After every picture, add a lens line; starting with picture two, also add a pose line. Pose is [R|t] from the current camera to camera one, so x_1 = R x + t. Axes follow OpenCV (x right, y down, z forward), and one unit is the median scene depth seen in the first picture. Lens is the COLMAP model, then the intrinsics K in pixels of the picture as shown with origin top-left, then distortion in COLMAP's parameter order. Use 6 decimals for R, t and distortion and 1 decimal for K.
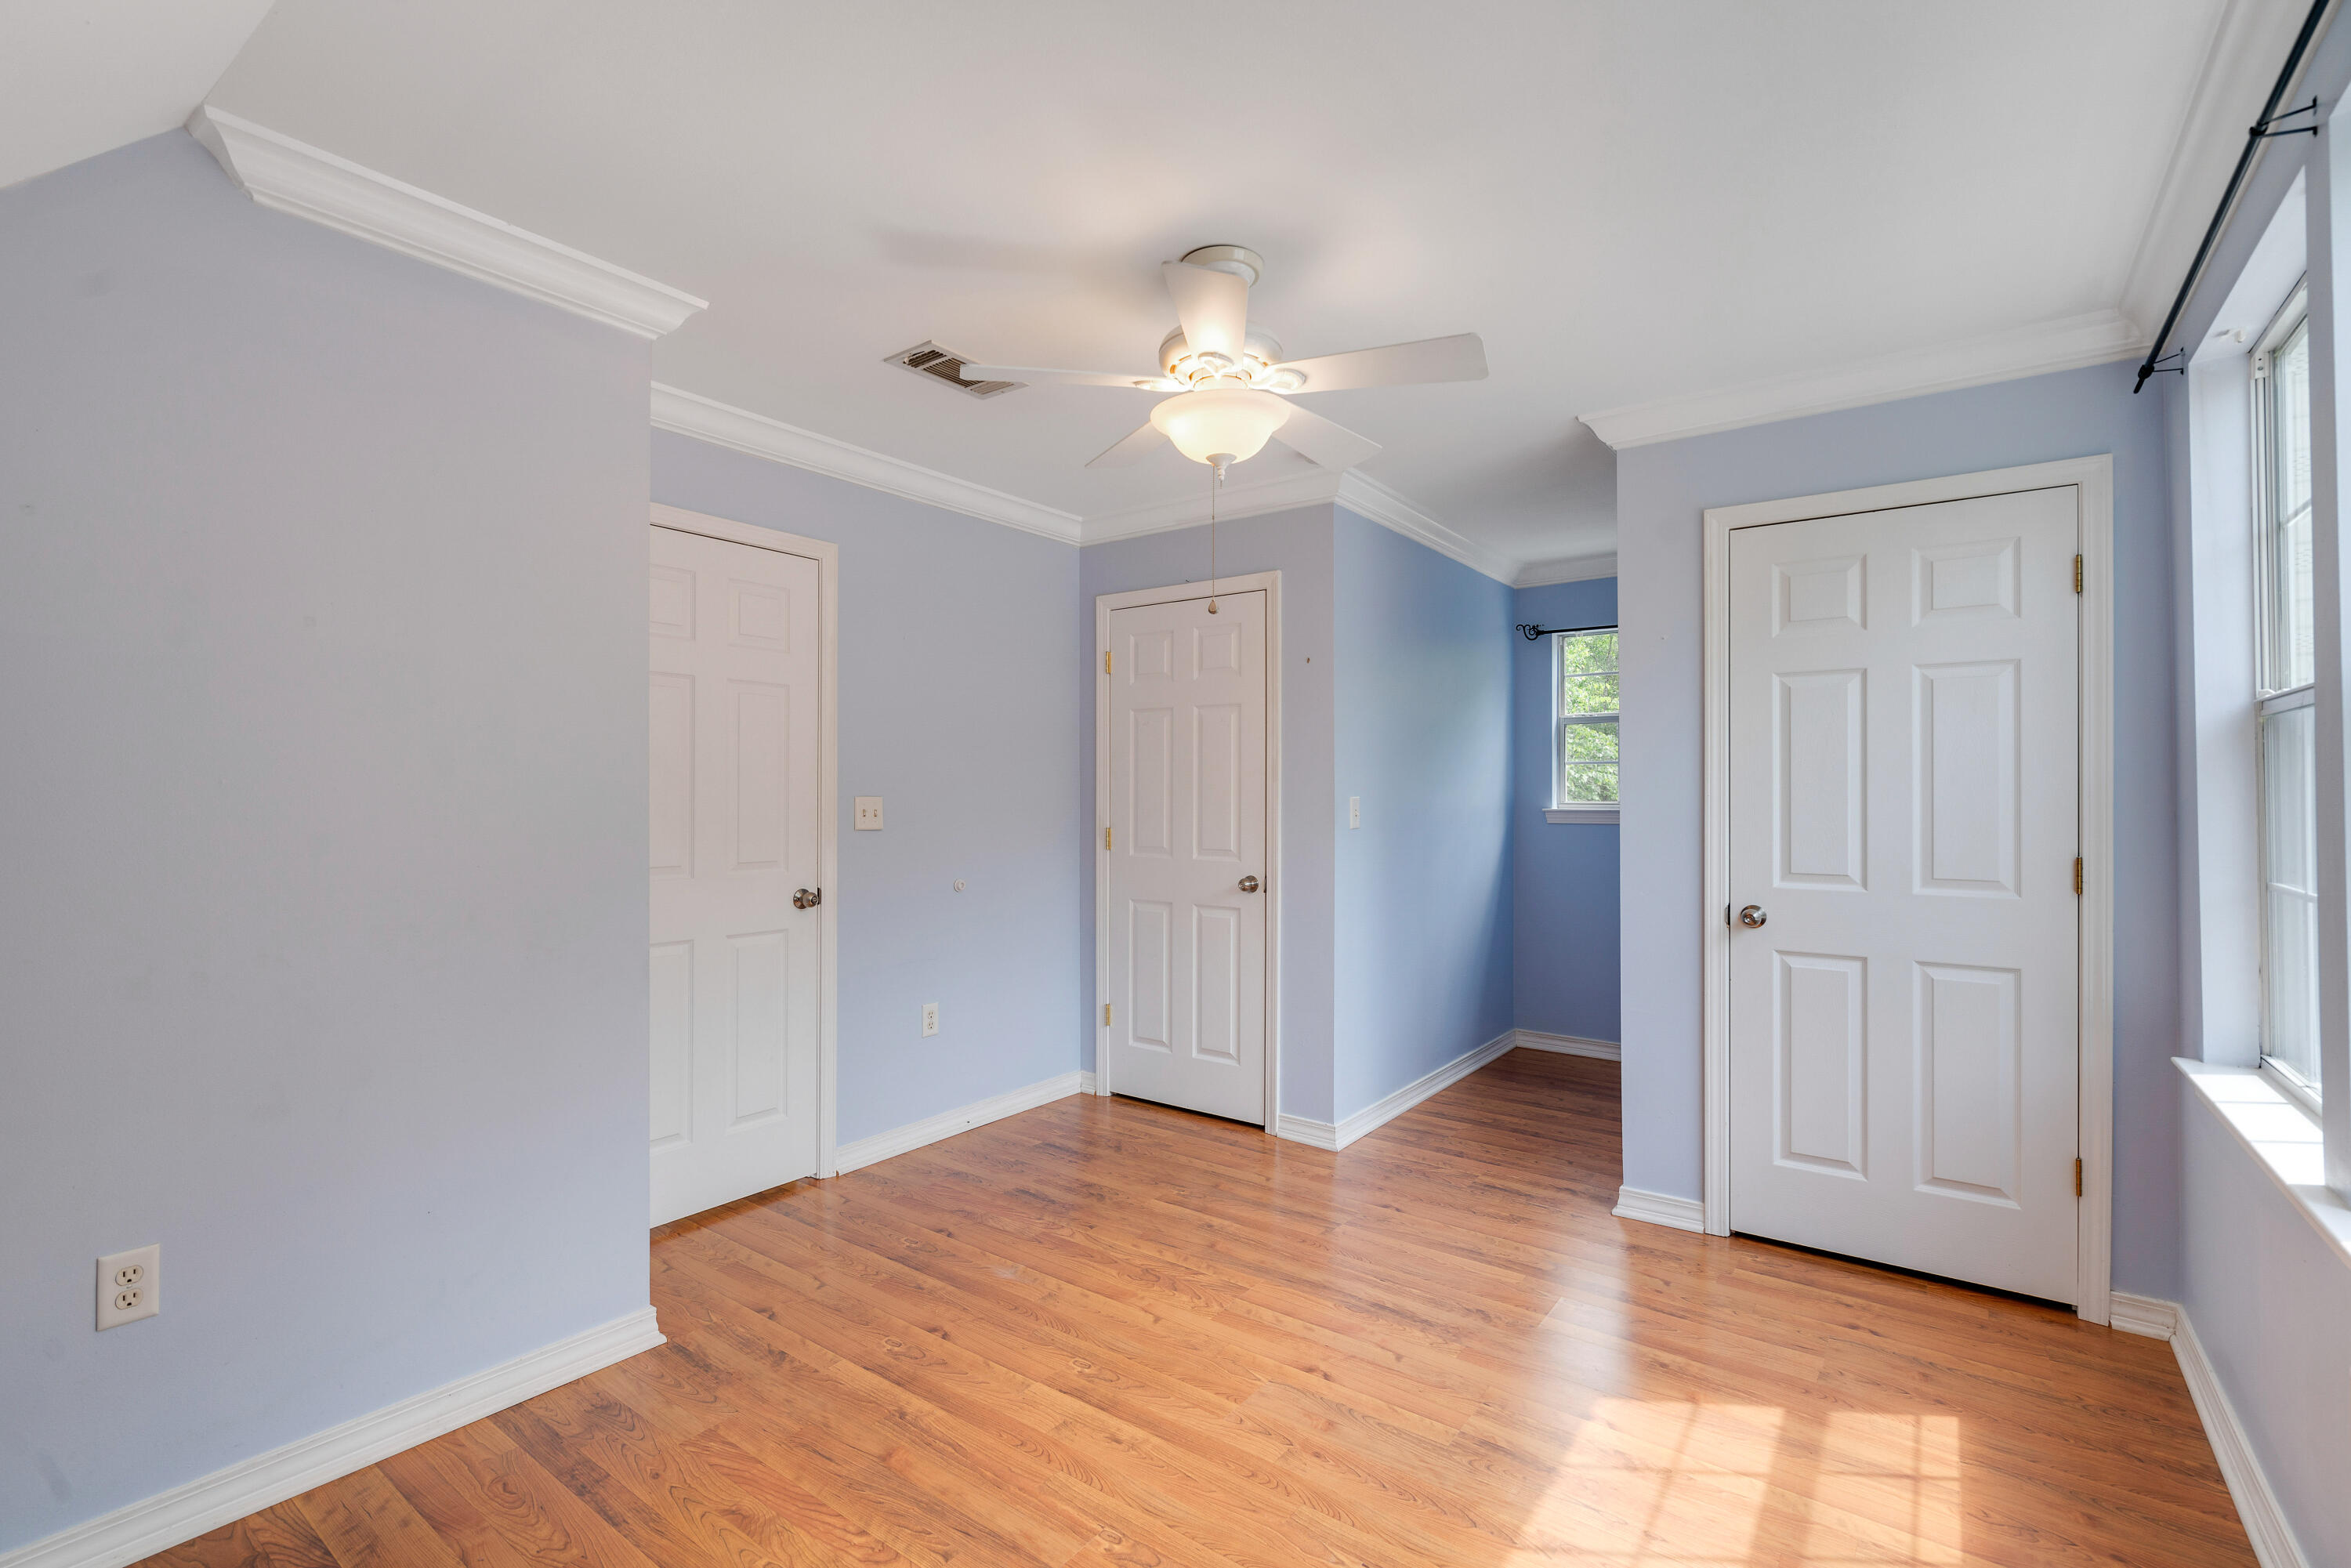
lens RADIAL K [[1055.1, 0, 1161.9], [0, 1055.1, 785.9], [0, 0, 1]] dist [-0.005559, 0.000743]
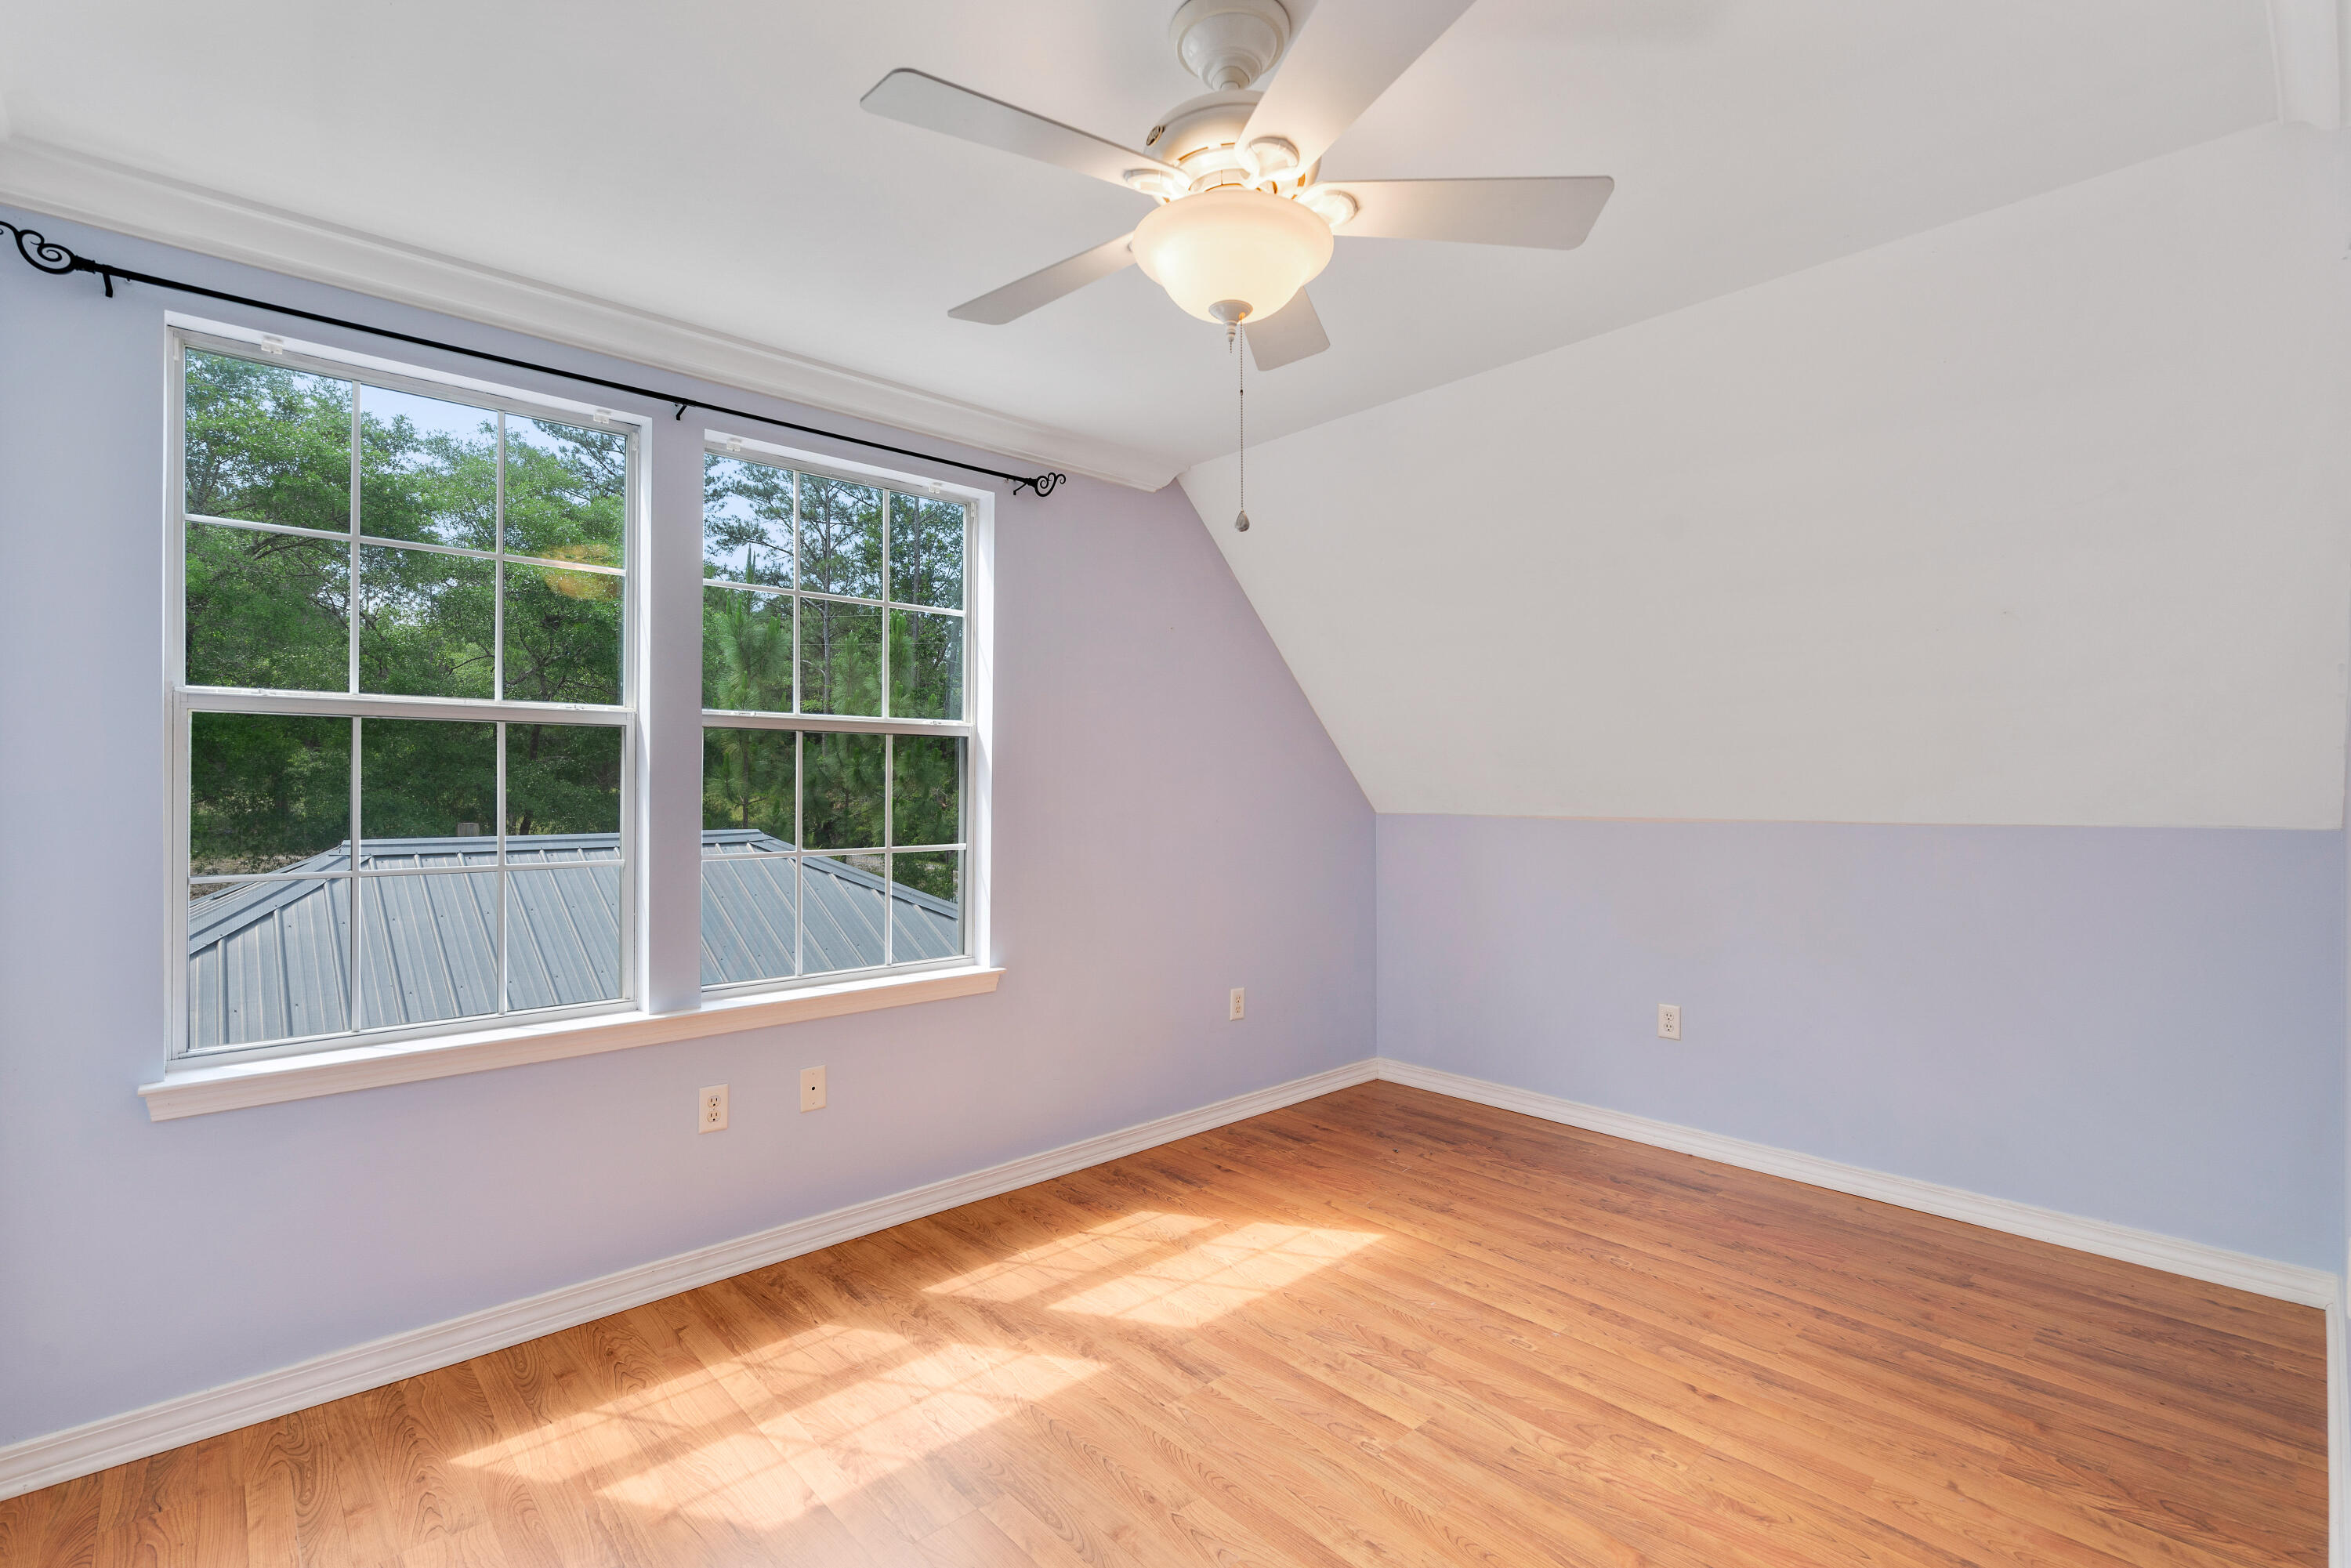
lens RADIAL K [[1054.8, 0, 1155.2], [0, 1054.8, 792.8], [0, 0, 1]] dist [-0.006221, 0.000780]
pose [[-0.979983, -0.003719, 0.199048, -0.031249], [-0.003633, 0.999993, 0.000795, 0.006977], [-0.199050, 0.000056, -0.979989, 1.535445]]
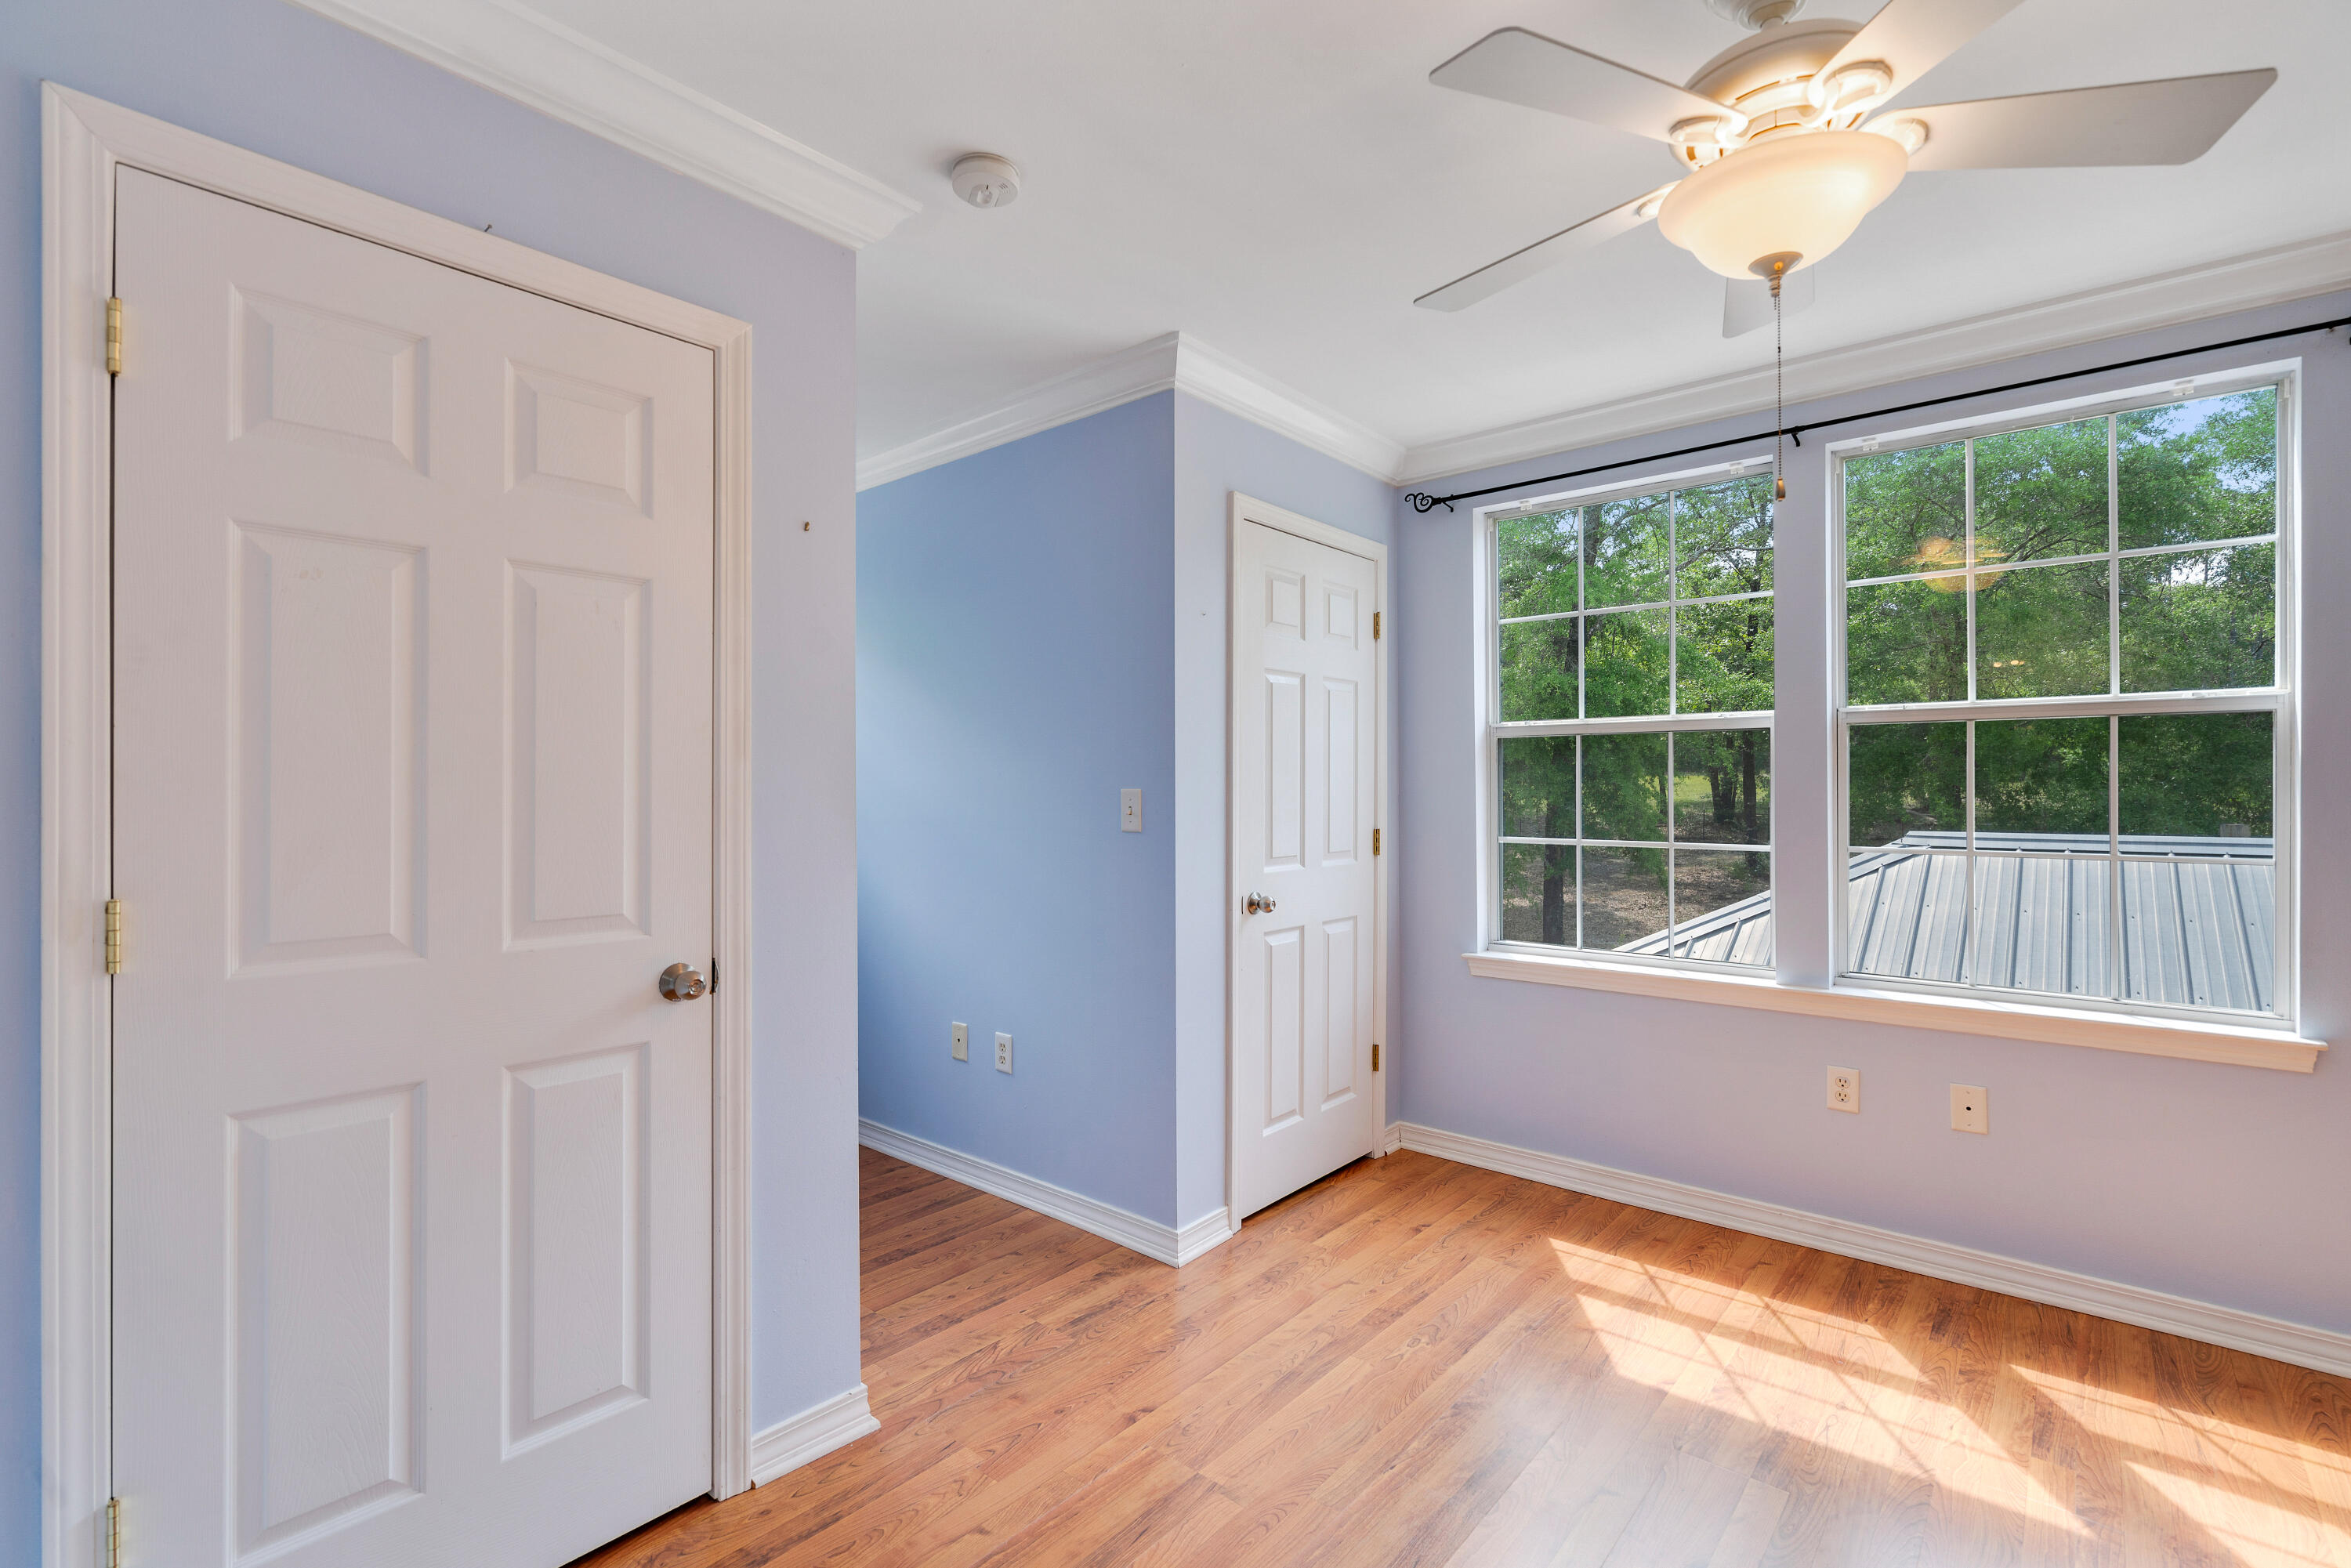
lens RADIAL K [[1055.1, 0, 1161.9], [0, 1055.1, 785.9], [0, 0, 1]] dist [-0.005559, 0.000743]
pose [[0.078252, -0.000346, 0.996934, -0.558381], [-0.004781, 0.999988, 0.000722, 0.011570], [-0.996922, -0.004823, 0.078249, 1.203977]]
